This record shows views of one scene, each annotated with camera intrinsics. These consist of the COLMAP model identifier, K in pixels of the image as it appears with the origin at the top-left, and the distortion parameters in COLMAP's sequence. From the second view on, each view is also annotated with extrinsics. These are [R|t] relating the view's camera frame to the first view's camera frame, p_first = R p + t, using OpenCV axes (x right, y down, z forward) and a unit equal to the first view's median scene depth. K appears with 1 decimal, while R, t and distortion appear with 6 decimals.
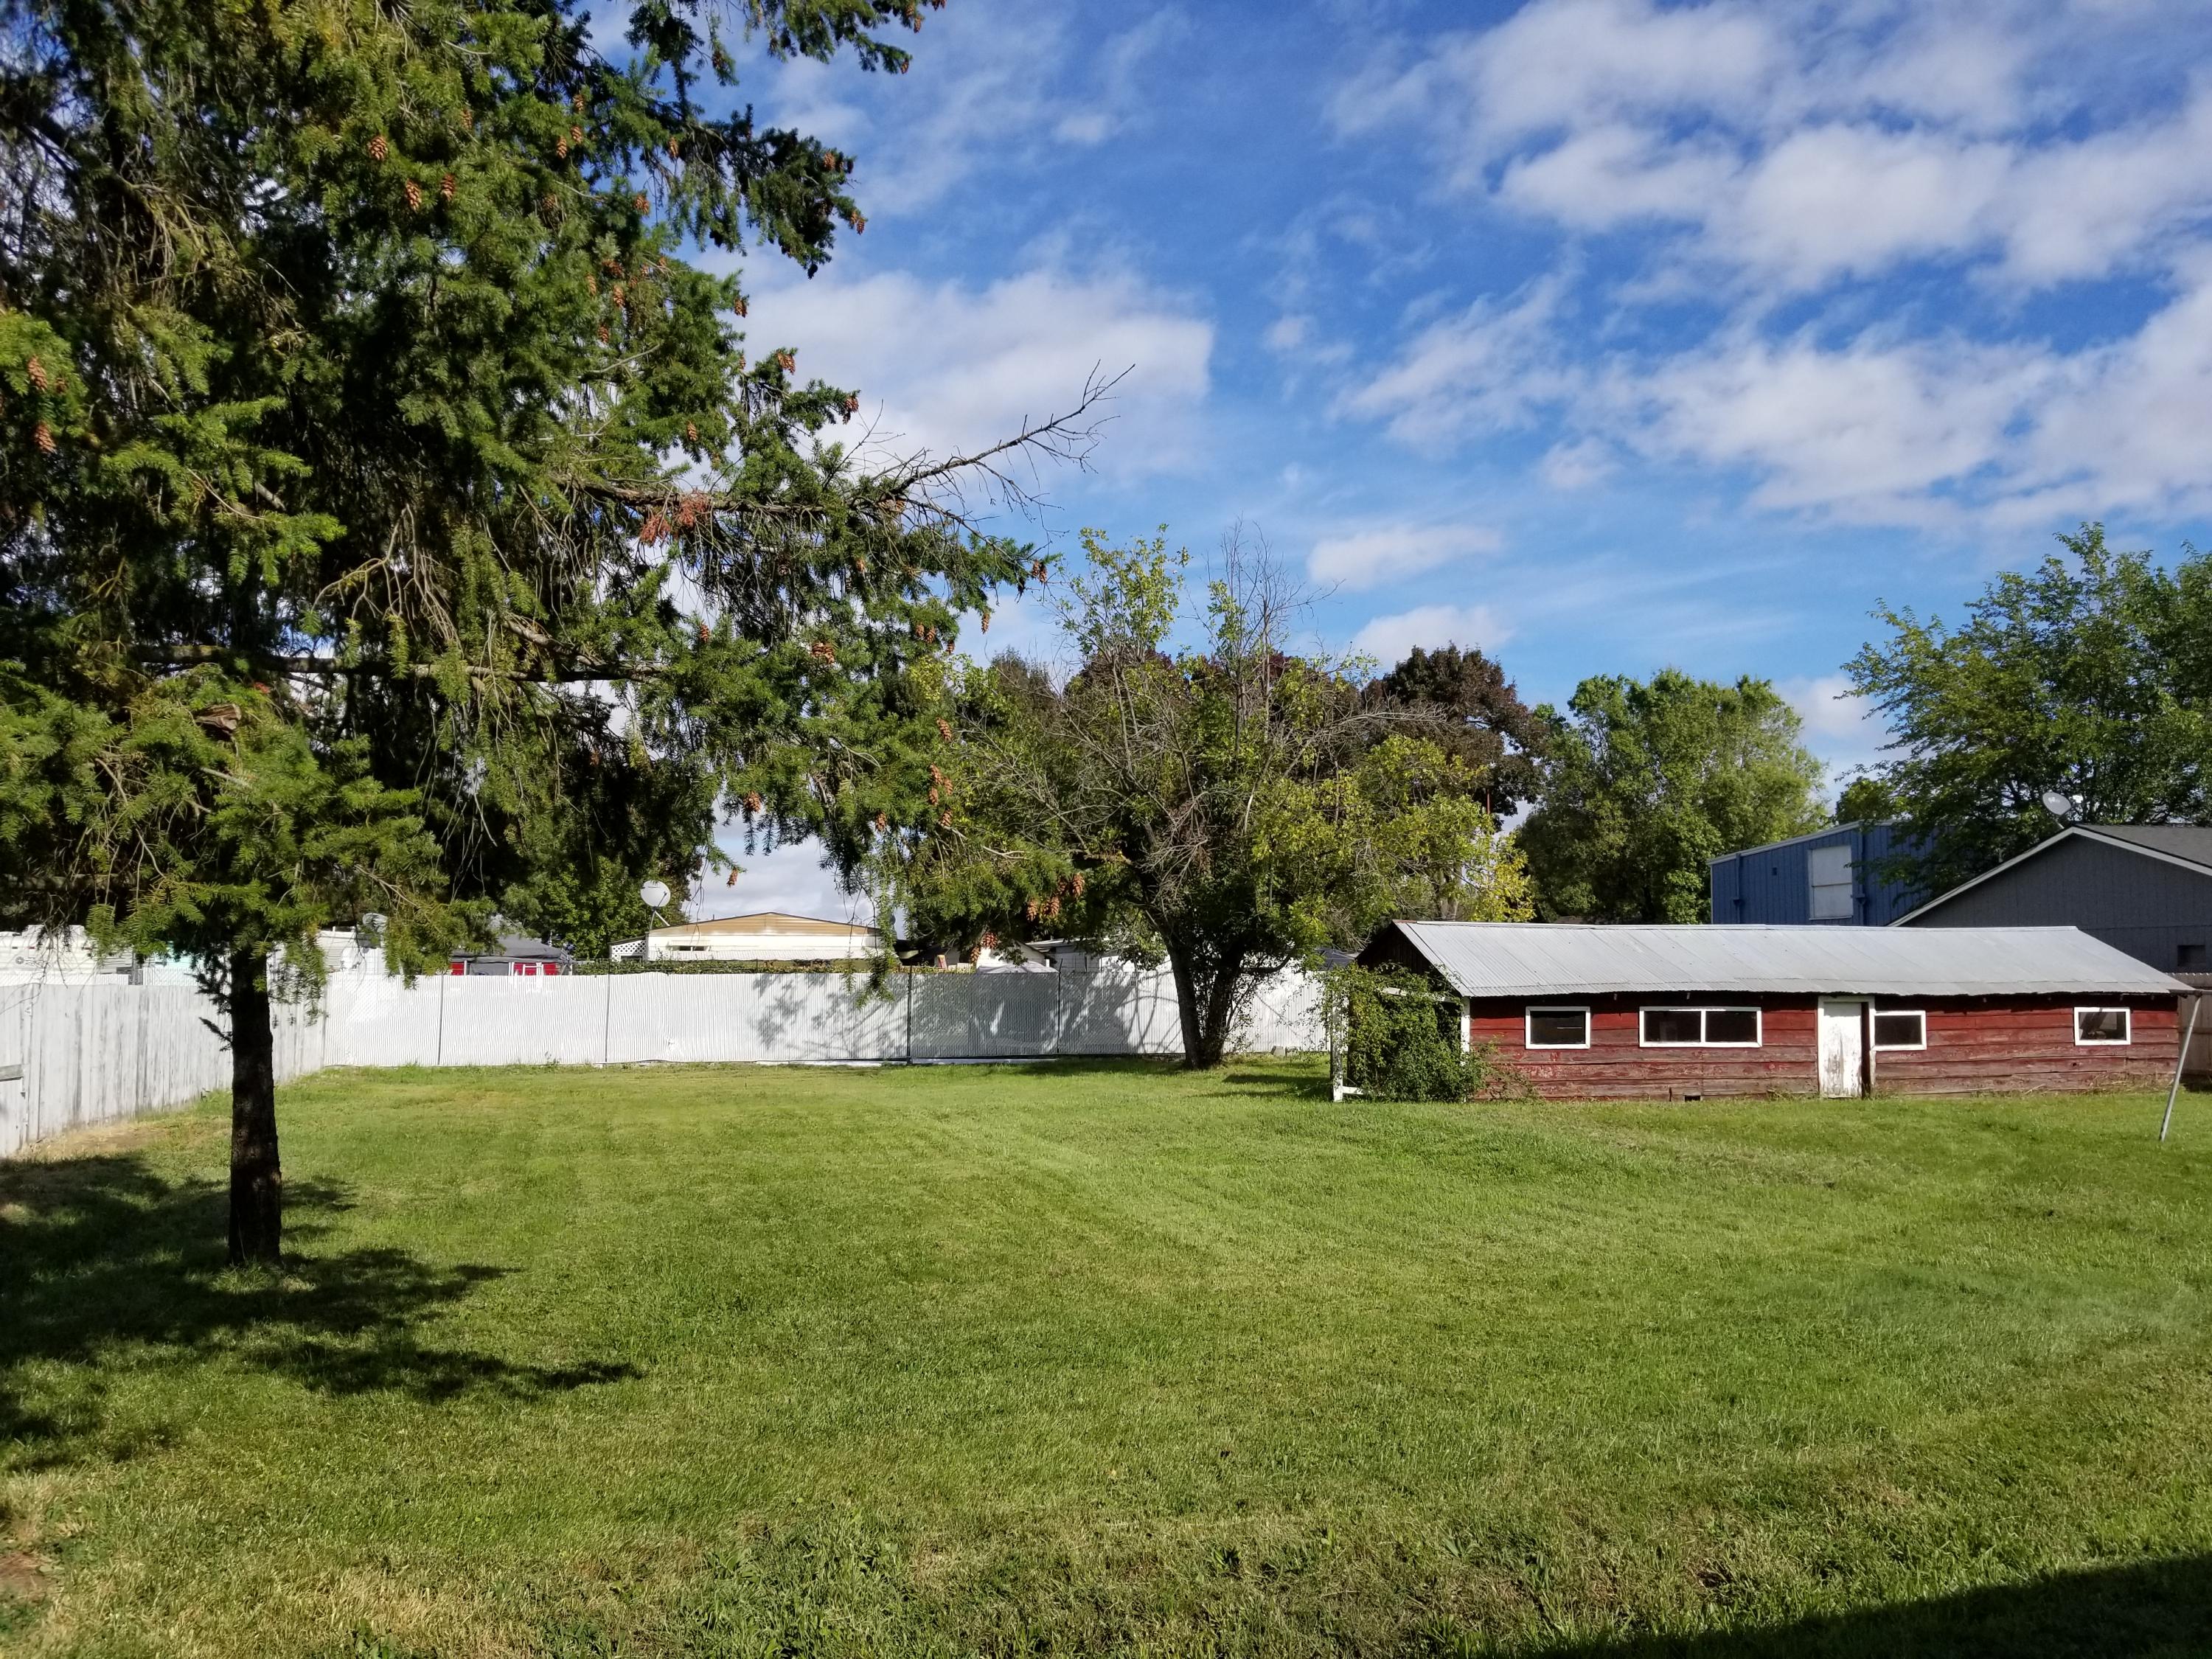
lens RADIAL K [[1668.4, 0, 1115.7], [0, 1668.4, 828.9], [0, 0, 1]] dist [0.102307, -0.116041]
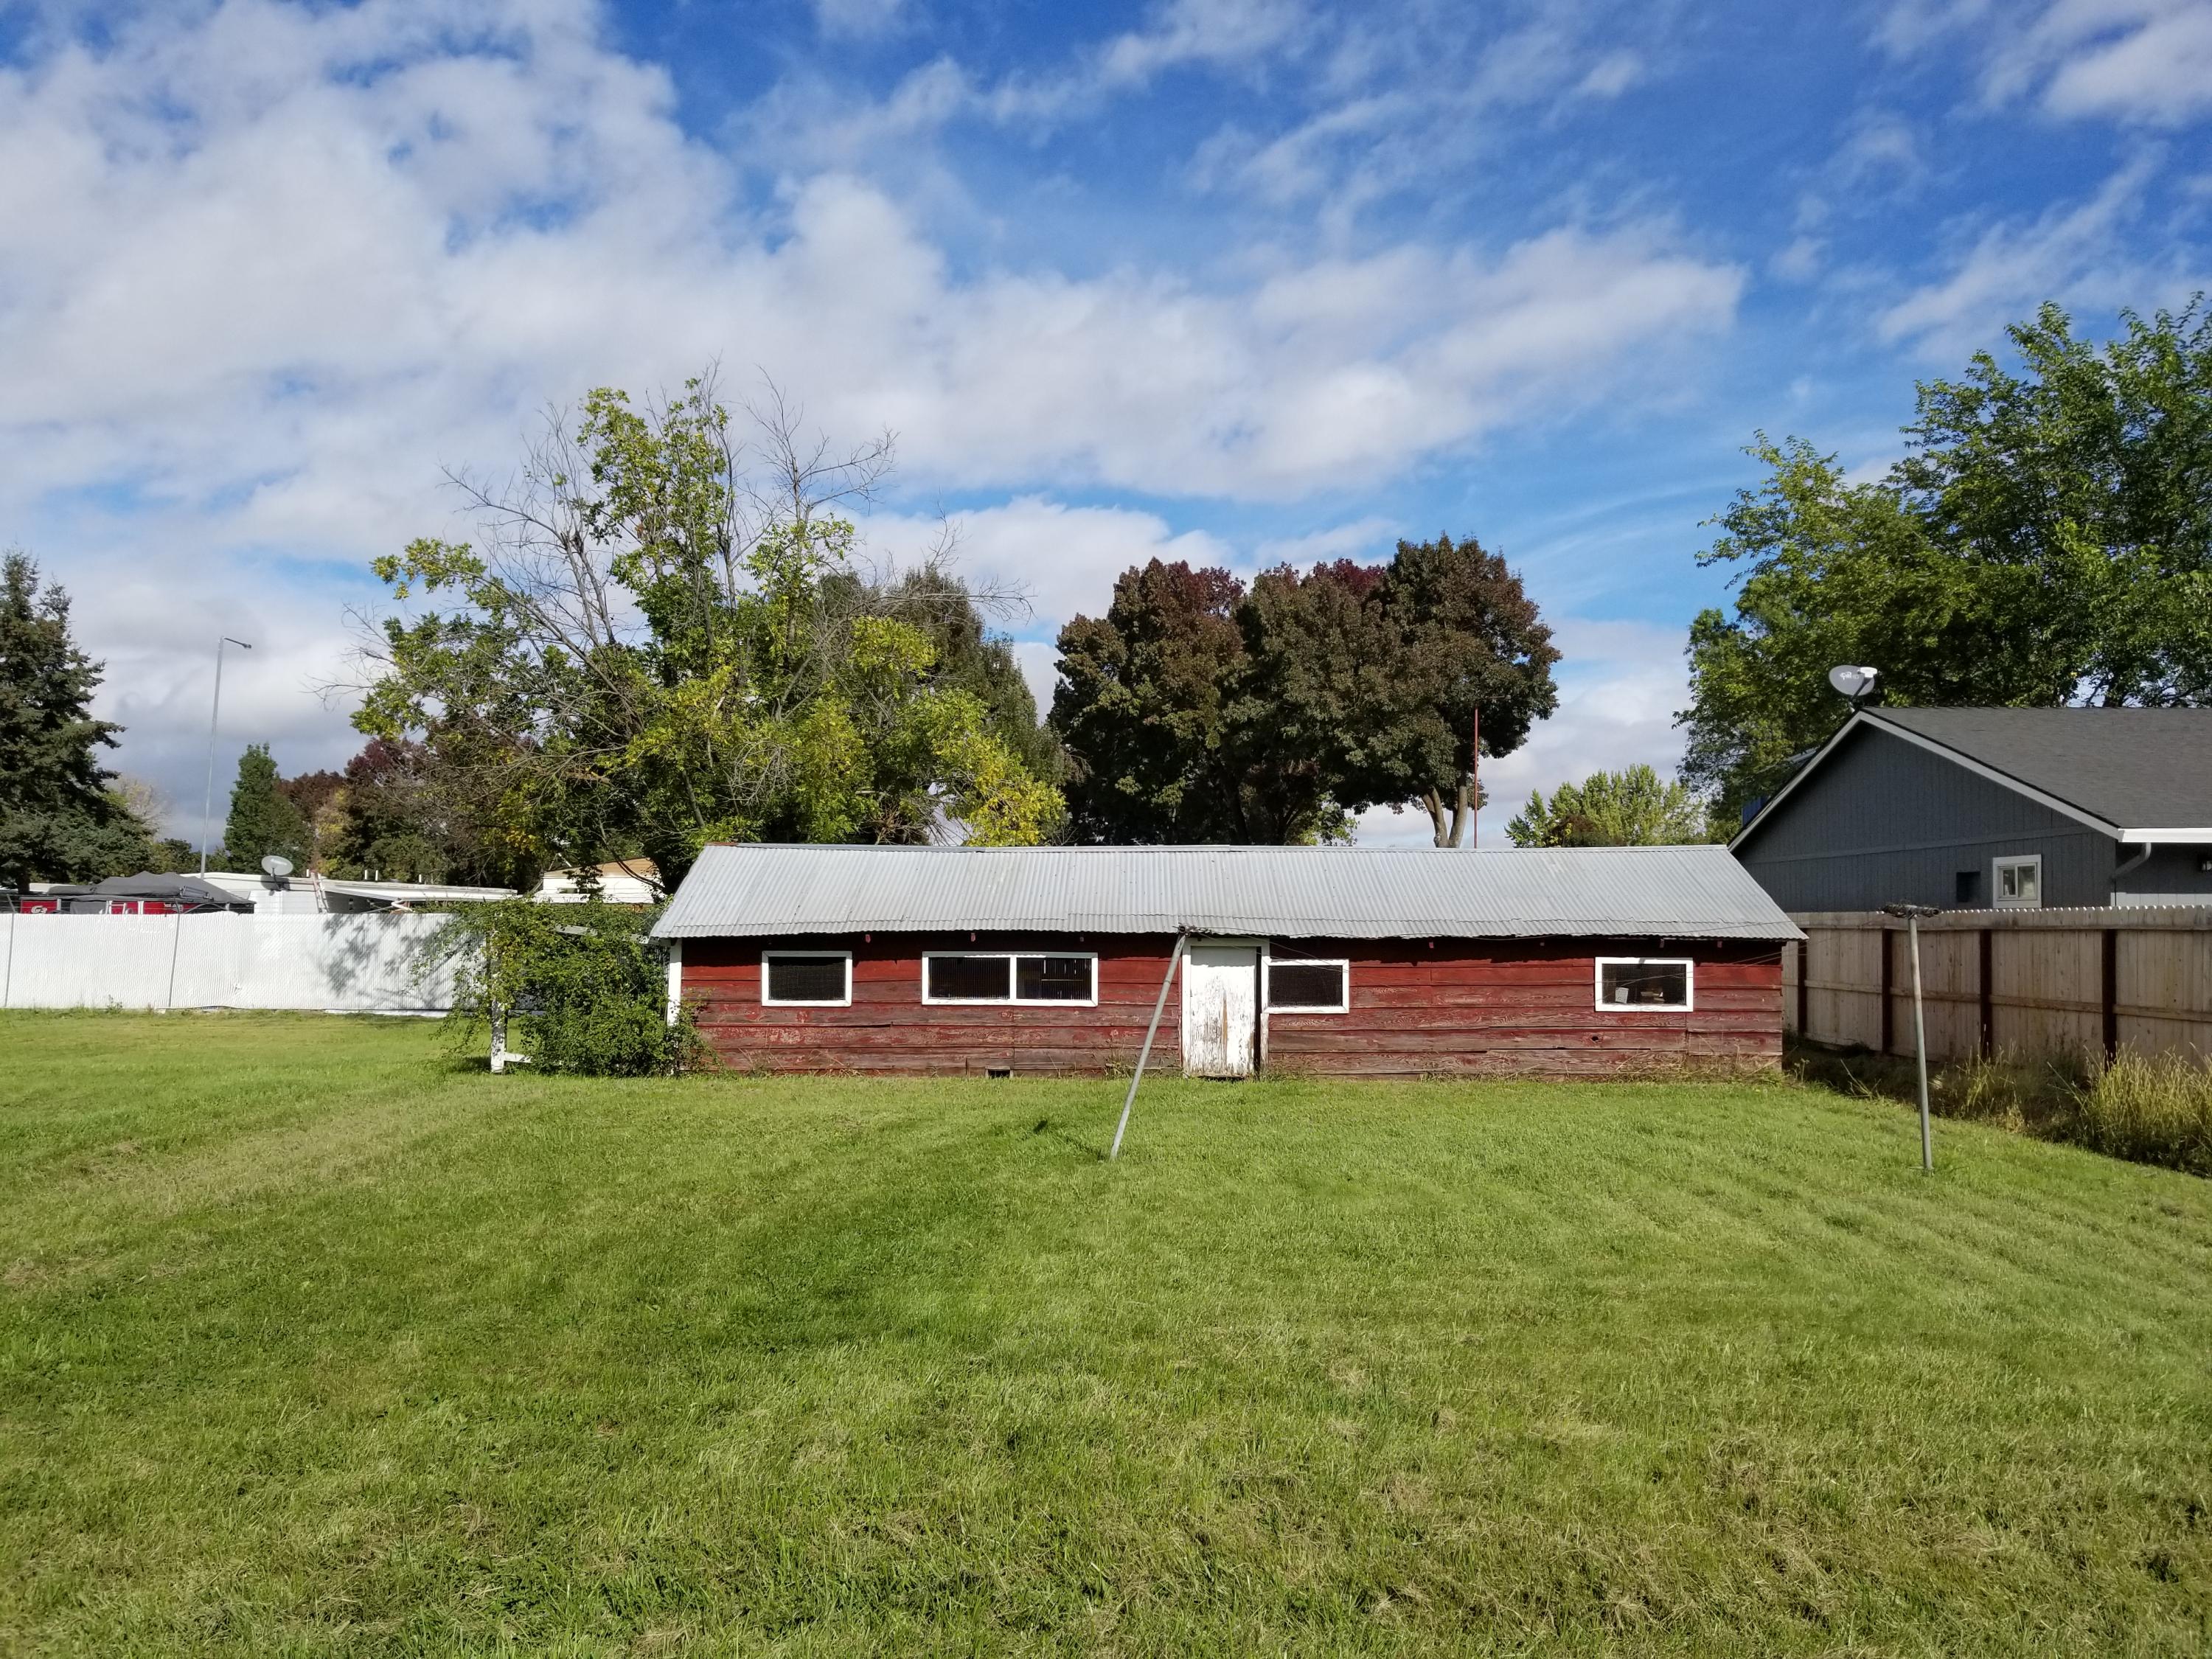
lens RADIAL K [[1668.4, 0, 1115.7], [0, 1668.4, 828.9], [0, 0, 1]] dist [0.102307, -0.116041]
pose [[0.967772, -0.009676, -0.251641, 0.562175], [0.016526, 0.999548, 0.025122, 0.032081], [0.251284, -0.028471, 0.967494, 0.287872]]
